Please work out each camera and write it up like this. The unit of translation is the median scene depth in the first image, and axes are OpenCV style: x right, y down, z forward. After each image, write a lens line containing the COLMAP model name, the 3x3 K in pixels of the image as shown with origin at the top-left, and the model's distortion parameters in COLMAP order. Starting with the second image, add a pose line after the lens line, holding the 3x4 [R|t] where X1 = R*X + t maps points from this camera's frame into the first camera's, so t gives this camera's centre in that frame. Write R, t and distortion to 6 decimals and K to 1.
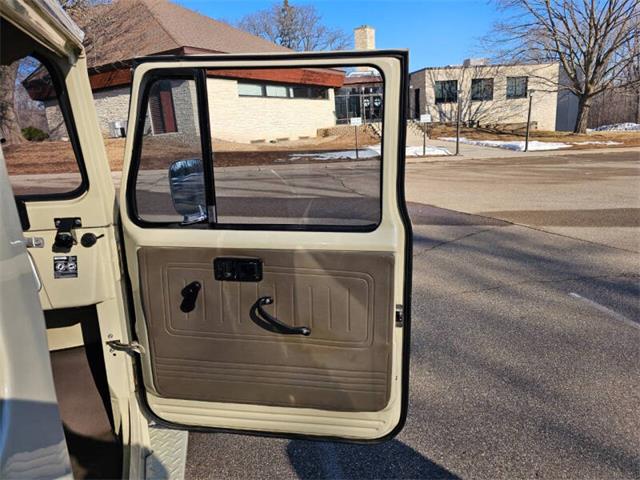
lens RADIAL K [[426.8, 0, 326.3], [0, 426.8, 231.2], [0, 0, 1]] dist [0.066151, -0.054229]
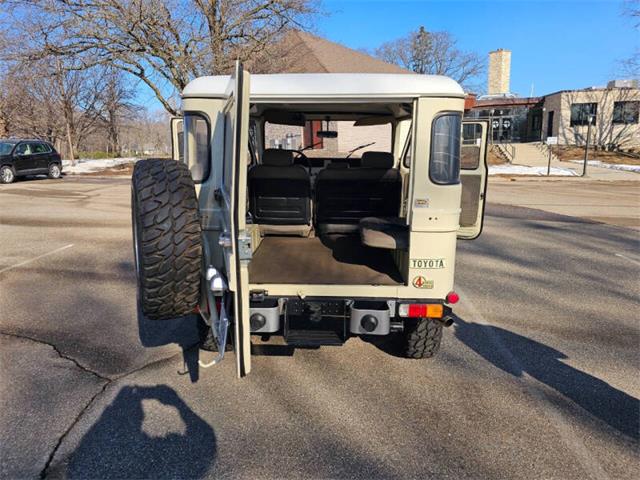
lens RADIAL K [[424.4, 0, 319.8], [0, 424.4, 234.4], [0, 0, 1]] dist [0.058353, -0.053824]
pose [[0.957444, 0.082751, -0.276501, -0.004107], [-0.092304, 0.995495, -0.021691, 0.029769], [0.273460, 0.046290, 0.960769, -0.111321]]
